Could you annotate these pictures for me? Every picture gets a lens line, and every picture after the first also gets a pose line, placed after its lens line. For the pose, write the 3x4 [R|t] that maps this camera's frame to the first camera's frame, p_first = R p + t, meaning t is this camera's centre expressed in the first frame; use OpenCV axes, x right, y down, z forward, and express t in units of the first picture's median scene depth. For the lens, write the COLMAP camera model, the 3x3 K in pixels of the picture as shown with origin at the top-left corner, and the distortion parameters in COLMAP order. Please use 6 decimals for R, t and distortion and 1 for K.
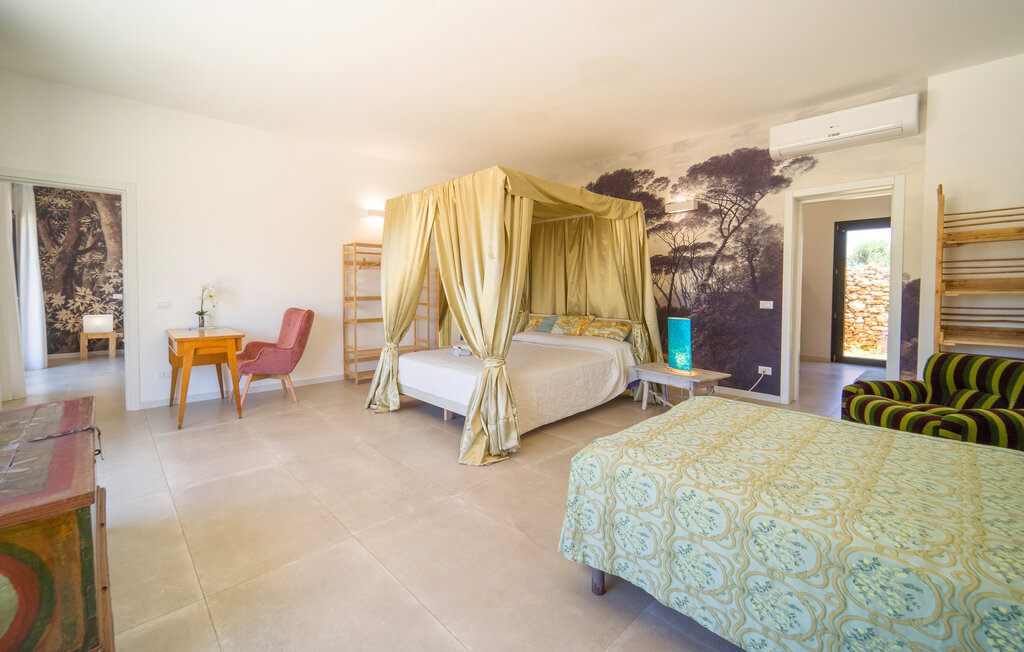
lens RADIAL K [[421.9, 0, 510.1], [0, 421.9, 314.8], [0, 0, 1]] dist [0.001421, 0.000253]
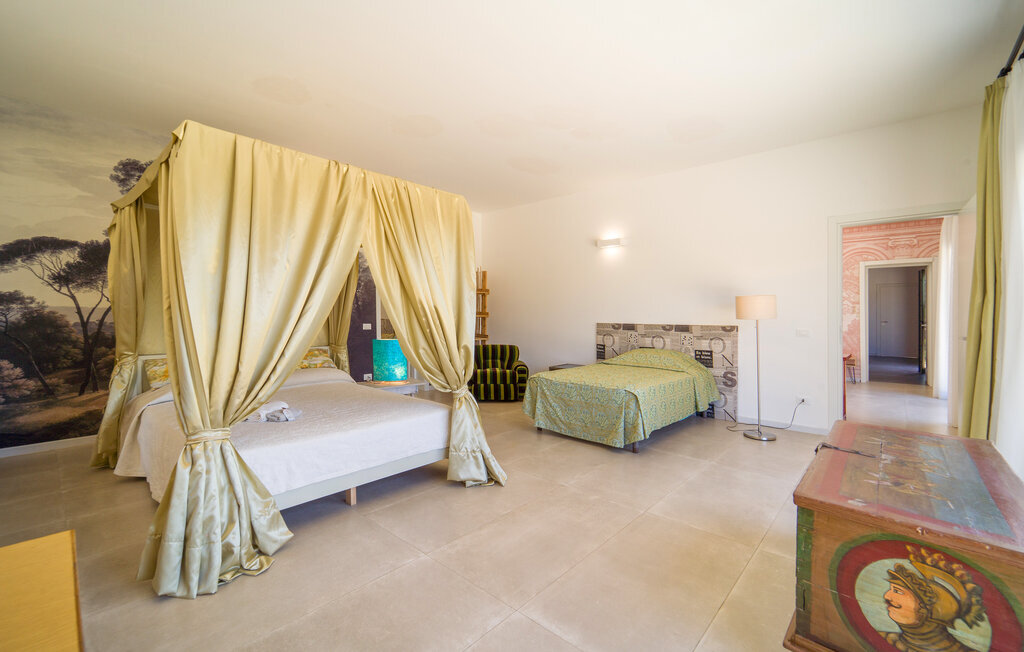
lens RADIAL K [[424.3, 0, 500.2], [0, 424.3, 302.1], [0, 0, 1]] dist [-0.000139, 0.000058]
pose [[-0.059957, 0.033427, 0.997641, -1.060633], [0.057651, 0.997887, -0.029971, -0.052689], [-0.996535, 0.055718, -0.061757, 0.965830]]
